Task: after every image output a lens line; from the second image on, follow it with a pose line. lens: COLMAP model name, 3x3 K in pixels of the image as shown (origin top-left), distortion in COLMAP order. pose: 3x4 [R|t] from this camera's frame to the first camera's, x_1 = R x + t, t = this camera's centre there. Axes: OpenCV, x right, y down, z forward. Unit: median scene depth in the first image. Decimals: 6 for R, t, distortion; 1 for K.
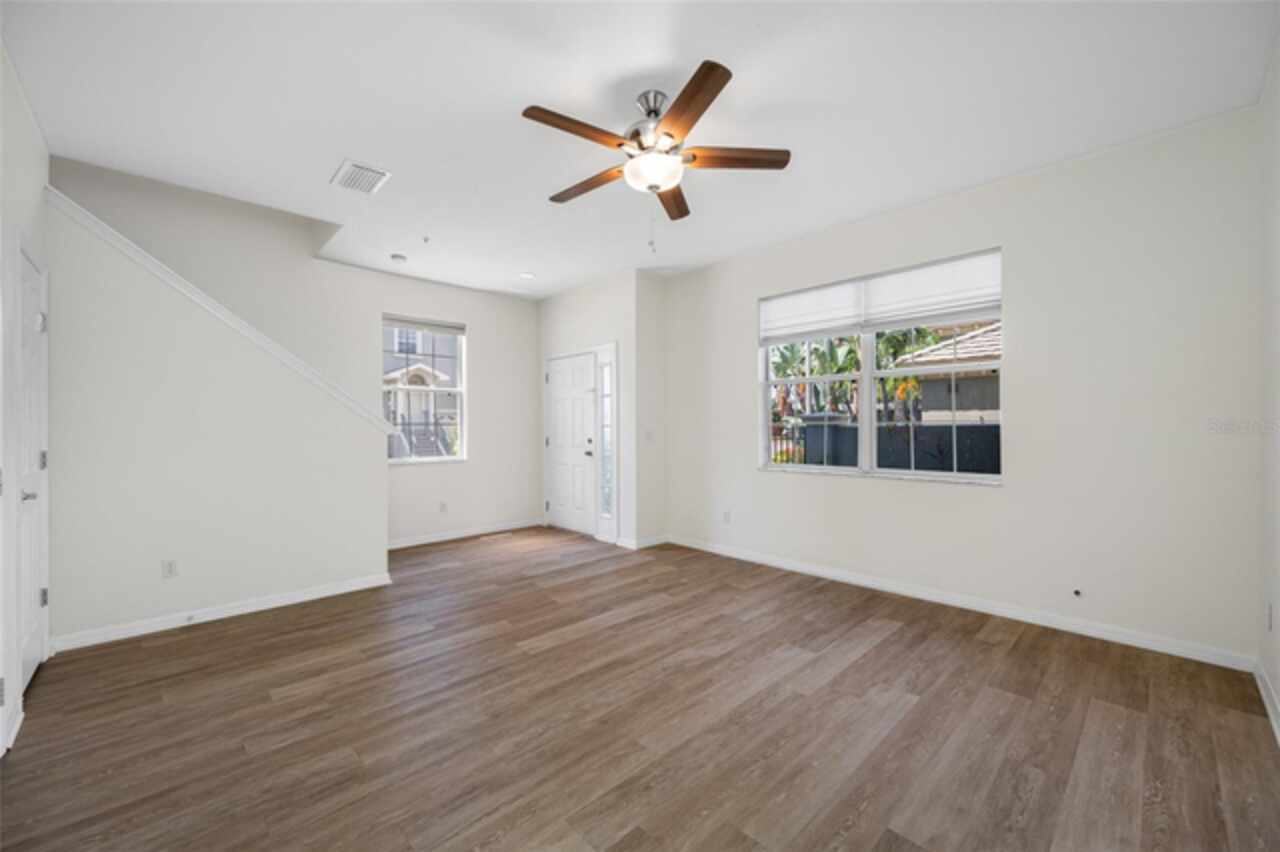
lens RADIAL K [[503.0, 0, 642.7], [0, 503.0, 423.3], [0, 0, 1]] dist [0.001977, 0.000012]
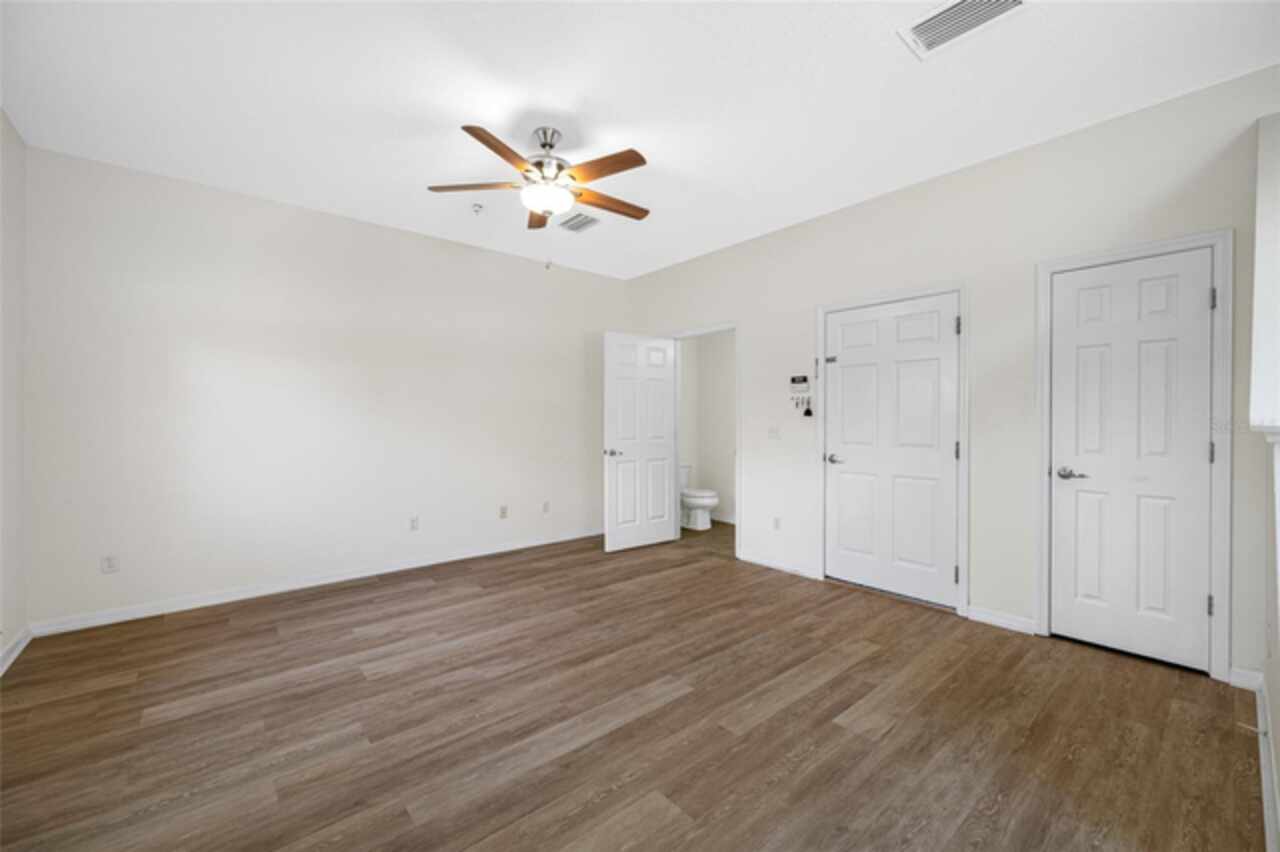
lens RADIAL K [[516.3, 0, 651.7], [0, 516.3, 423.6], [0, 0, 1]] dist [-0.008066, 0.000016]
pose [[-0.999096, 0.006502, 0.042007, -0.234166], [0.006572, 0.999977, 0.001544, 0.013485], [-0.041996, 0.001819, -0.999116, 1.923248]]
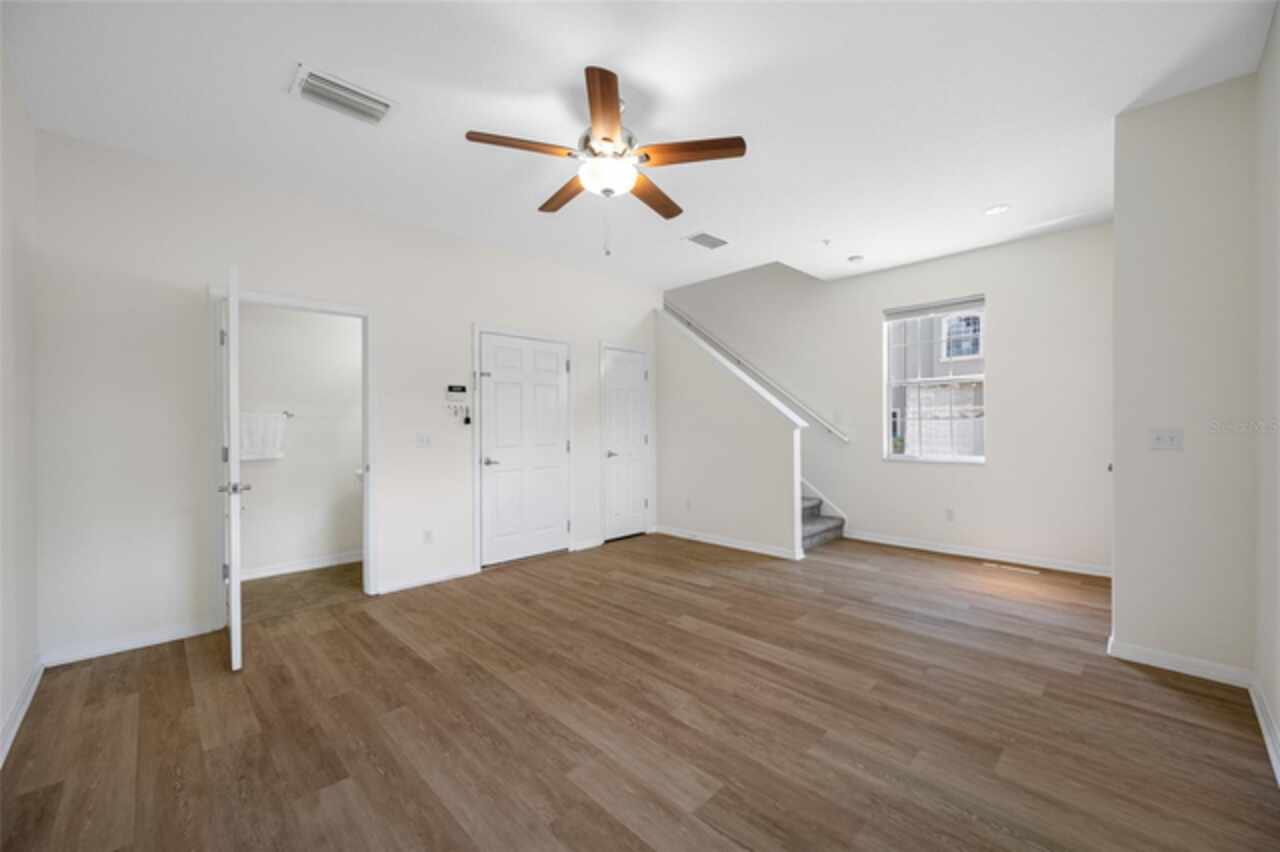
lens RADIAL K [[503.0, 0, 642.7], [0, 503.0, 423.3], [0, 0, 1]] dist [0.001977, 0.000012]
pose [[0.014018, 0.001454, -0.999901, 0.933317], [0.014927, 0.999887, 0.001663, 0.000830], [0.999790, -0.014948, 0.013995, 0.943855]]
